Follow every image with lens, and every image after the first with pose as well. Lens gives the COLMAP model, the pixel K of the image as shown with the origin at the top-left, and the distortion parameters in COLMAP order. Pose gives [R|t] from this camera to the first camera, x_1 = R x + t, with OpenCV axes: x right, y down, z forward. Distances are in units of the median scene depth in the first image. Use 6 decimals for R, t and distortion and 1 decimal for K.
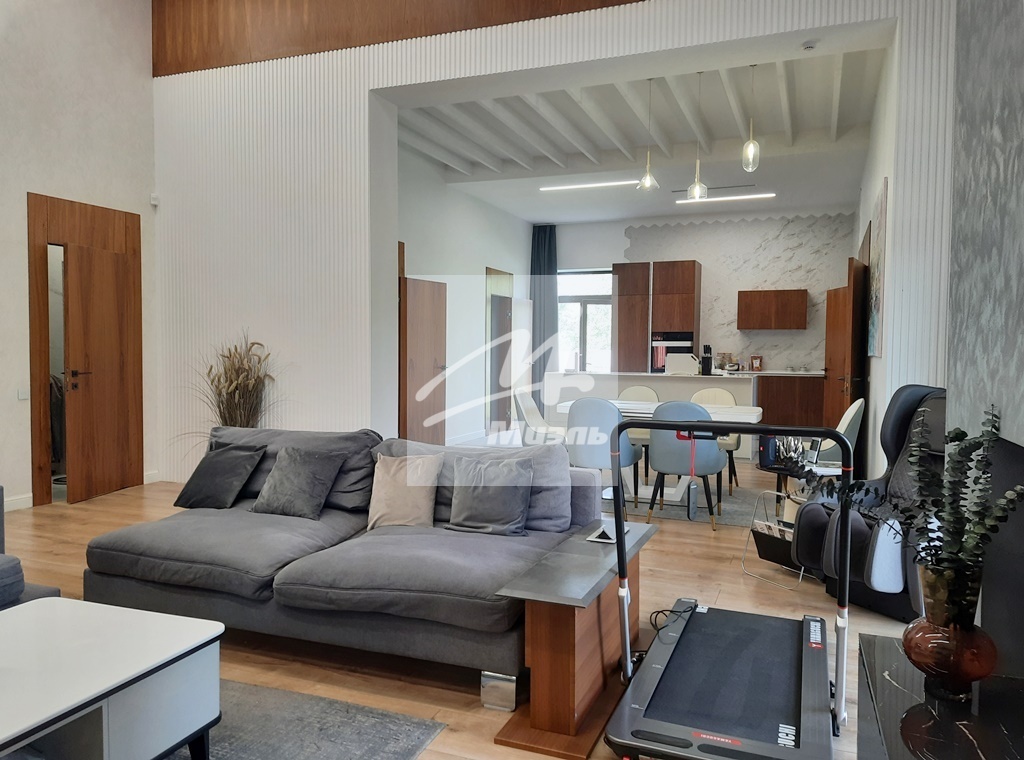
lens RADIAL K [[758.6, 0, 512.0], [0, 758.6, 380.0], [0, 0, 1]] dist [0.060560, -0.088771]
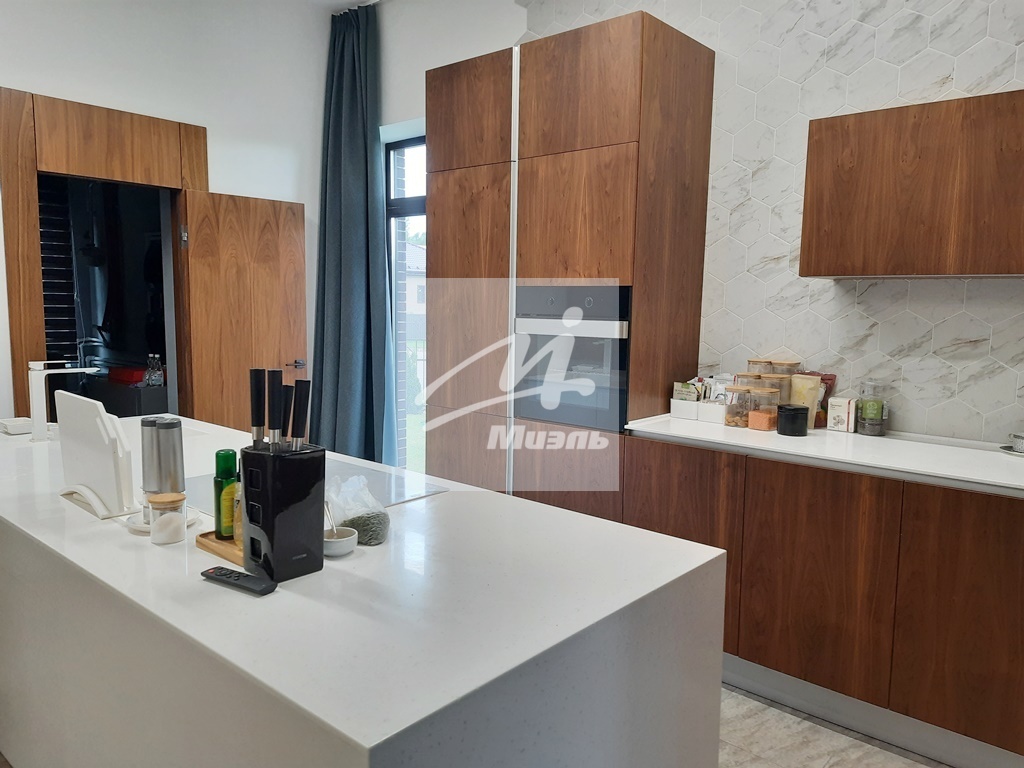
lens RADIAL K [[736.4, 0, 512.0], [0, 736.4, 384.0], [0, 0, 1]] dist [0.071564, -0.075538]
pose [[0.940943, 0.043157, -0.335802, 0.573328], [-0.021247, 0.997414, 0.068651, -0.089326], [0.337897, -0.057462, 0.939427, 1.444453]]
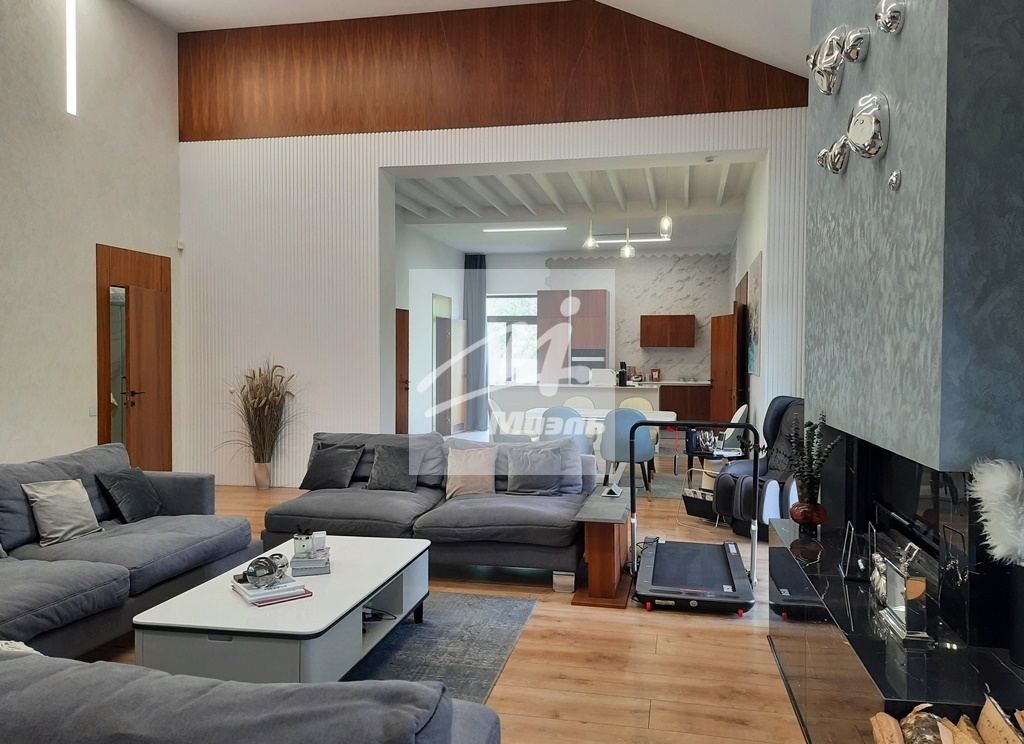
lens RADIAL K [[749.5, 0, 526.1], [0, 749.5, 370.9], [0, 0, 1]] dist [0.038776, -0.001929]
pose [[0.986029, -0.006828, 0.166433, -0.157595], [0.010358, 0.999739, -0.020348, -0.012659], [-0.166250, 0.021788, 0.985843, -0.272275]]
